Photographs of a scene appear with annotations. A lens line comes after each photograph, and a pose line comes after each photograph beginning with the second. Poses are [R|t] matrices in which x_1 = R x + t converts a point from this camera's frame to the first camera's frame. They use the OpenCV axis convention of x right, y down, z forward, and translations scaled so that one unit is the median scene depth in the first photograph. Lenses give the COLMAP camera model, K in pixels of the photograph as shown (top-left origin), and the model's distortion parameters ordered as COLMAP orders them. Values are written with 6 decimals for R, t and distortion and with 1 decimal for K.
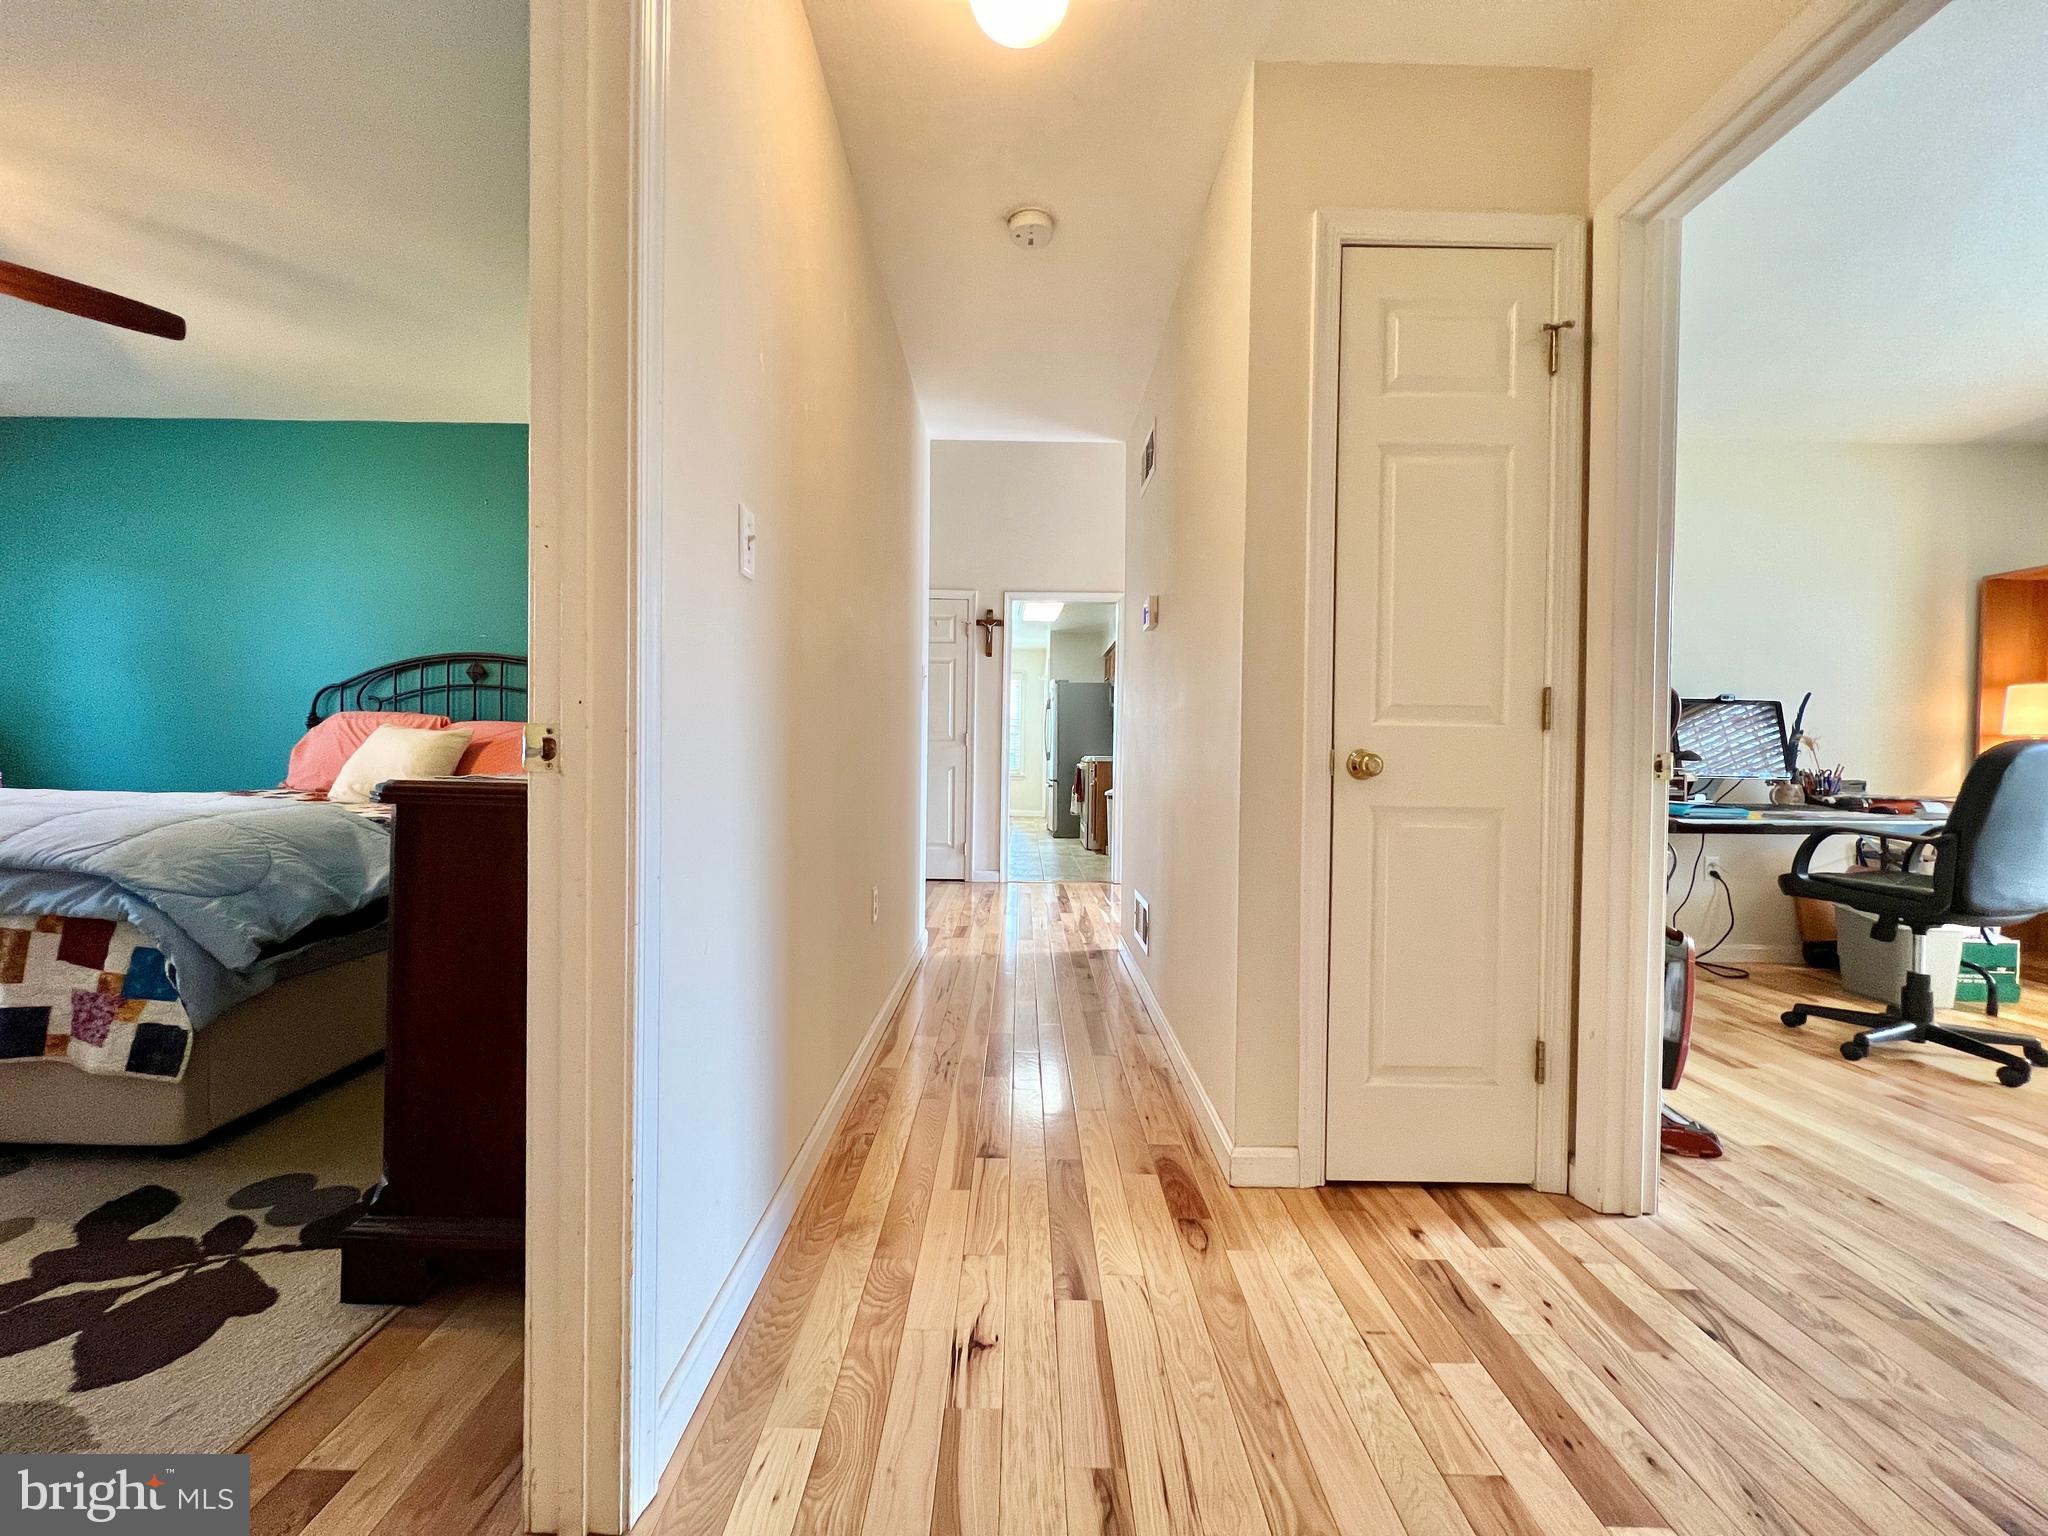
lens RADIAL K [[818.7, 0, 1019.2], [0, 818.7, 761.7], [0, 0, 1]] dist [-0.001769, 0.000508]
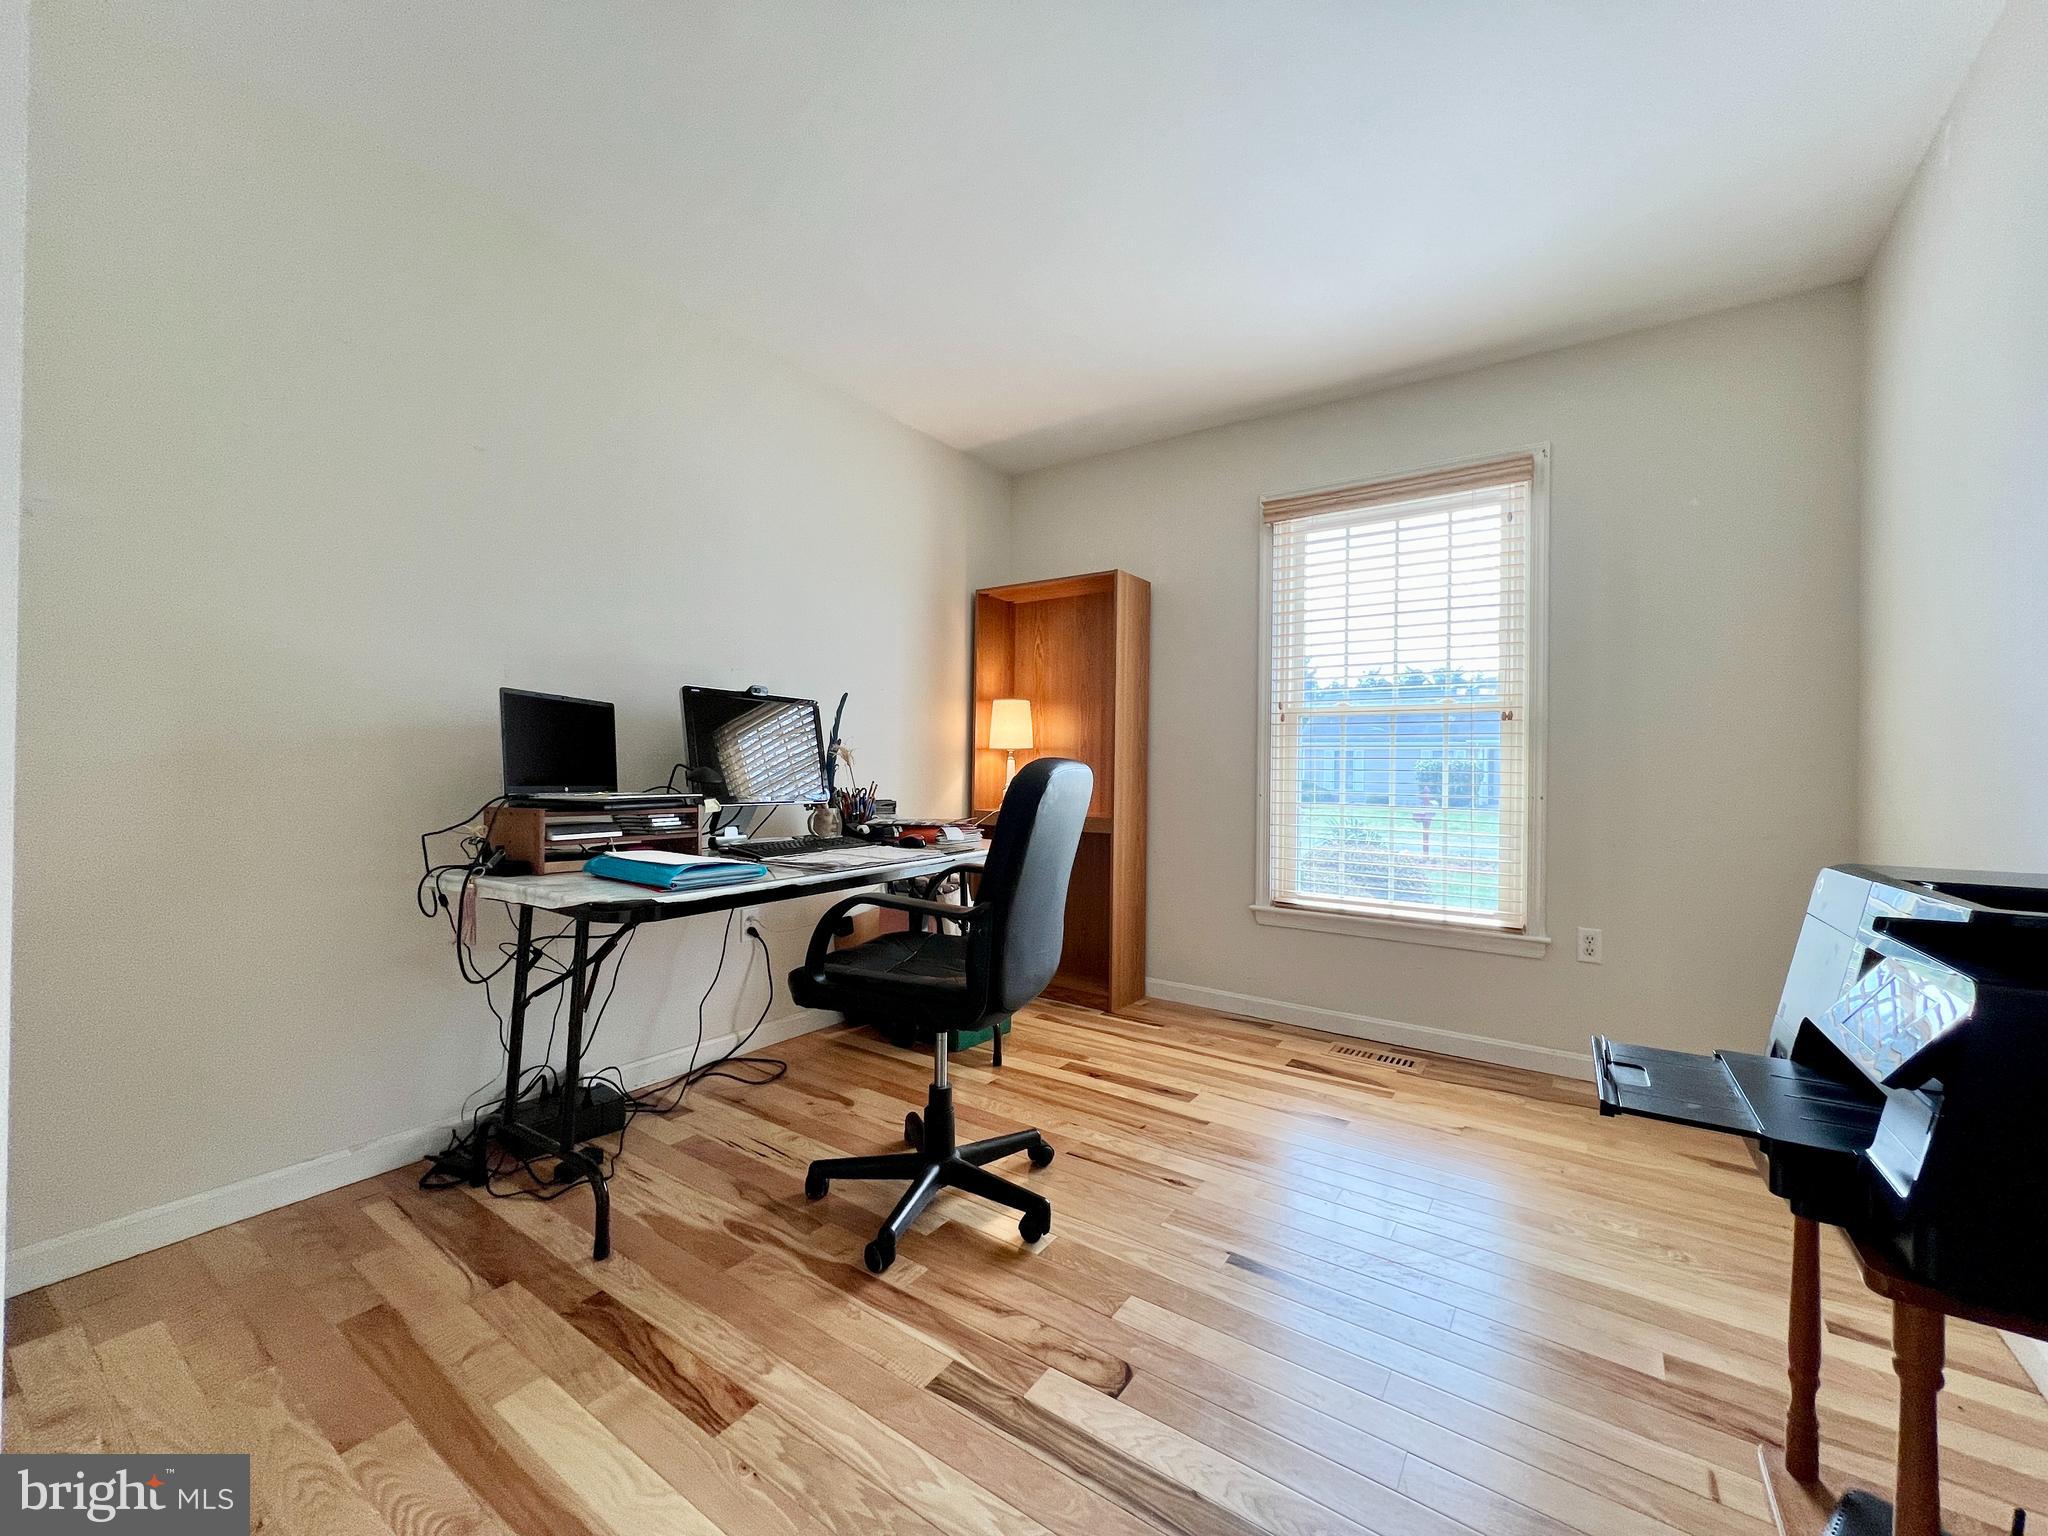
lens RADIAL K [[818.7, 0, 1025.8], [0, 818.7, 763.4], [0, 0, 1]] dist [-0.001769, 0.000508]
pose [[0.565923, 0.000083, 0.824458, 0.406077], [0.002992, 0.999993, -0.002154, -0.013059], [-0.824453, 0.003686, 0.565919, 0.402411]]
